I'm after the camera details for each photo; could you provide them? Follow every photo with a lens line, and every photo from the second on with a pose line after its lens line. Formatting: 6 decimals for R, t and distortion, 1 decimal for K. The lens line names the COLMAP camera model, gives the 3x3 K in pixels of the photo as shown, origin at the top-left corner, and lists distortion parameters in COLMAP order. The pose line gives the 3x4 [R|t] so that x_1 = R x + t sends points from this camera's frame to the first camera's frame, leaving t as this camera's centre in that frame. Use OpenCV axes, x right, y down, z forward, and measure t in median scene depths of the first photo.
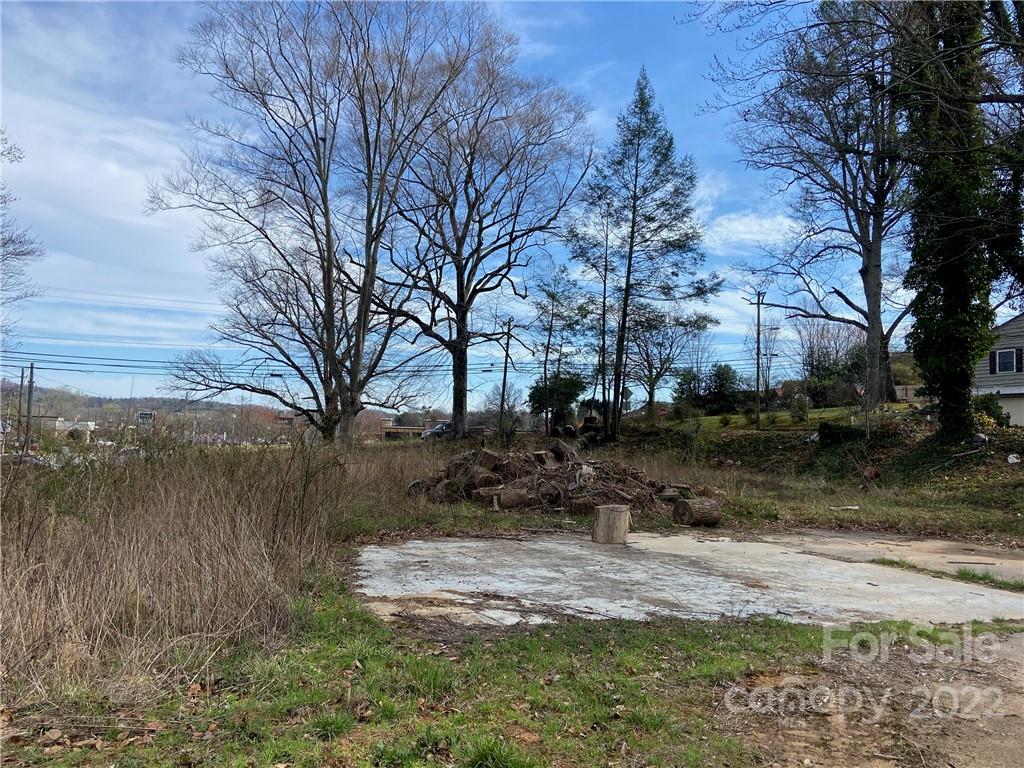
lens RADIAL K [[772.2, 0, 512.0], [0, 772.2, 384.0], [0, 0, 1]] dist [0.159715, -0.210862]
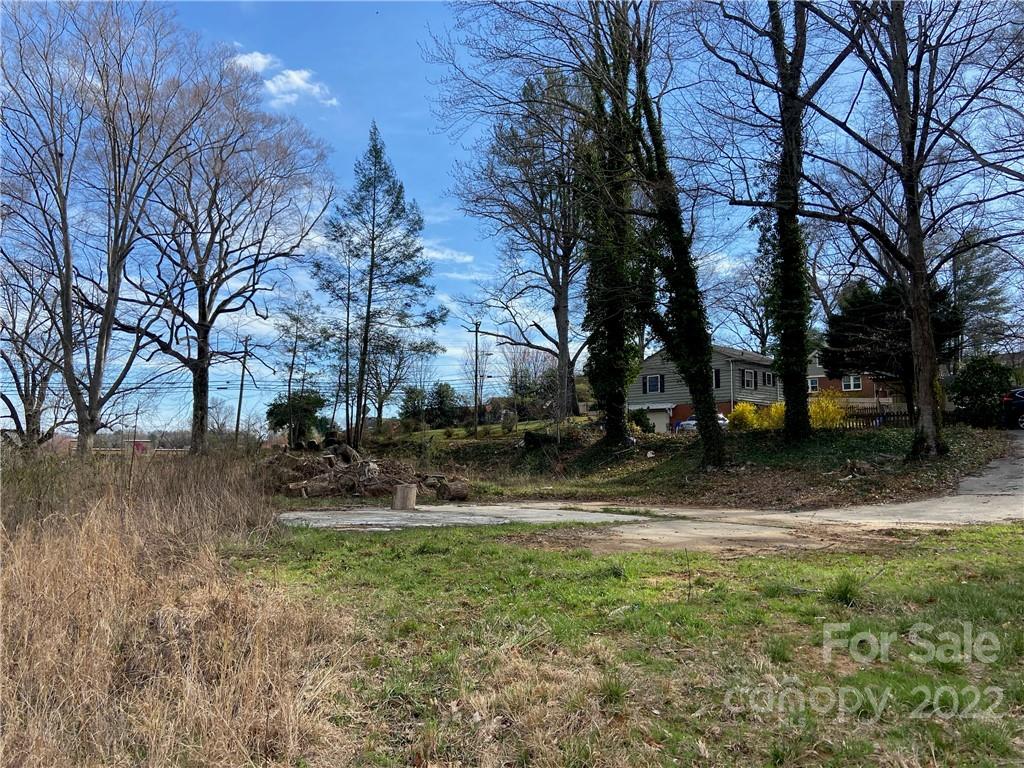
lens RADIAL K [[772.2, 0, 512.0], [0, 772.2, 384.0], [0, 0, 1]] dist [0.159715, -0.210862]
pose [[0.935213, 0.008325, 0.353987, -0.050790], [-0.000835, 0.999773, -0.021304, -0.001182], [-0.354083, 0.019628, 0.935008, -0.114397]]
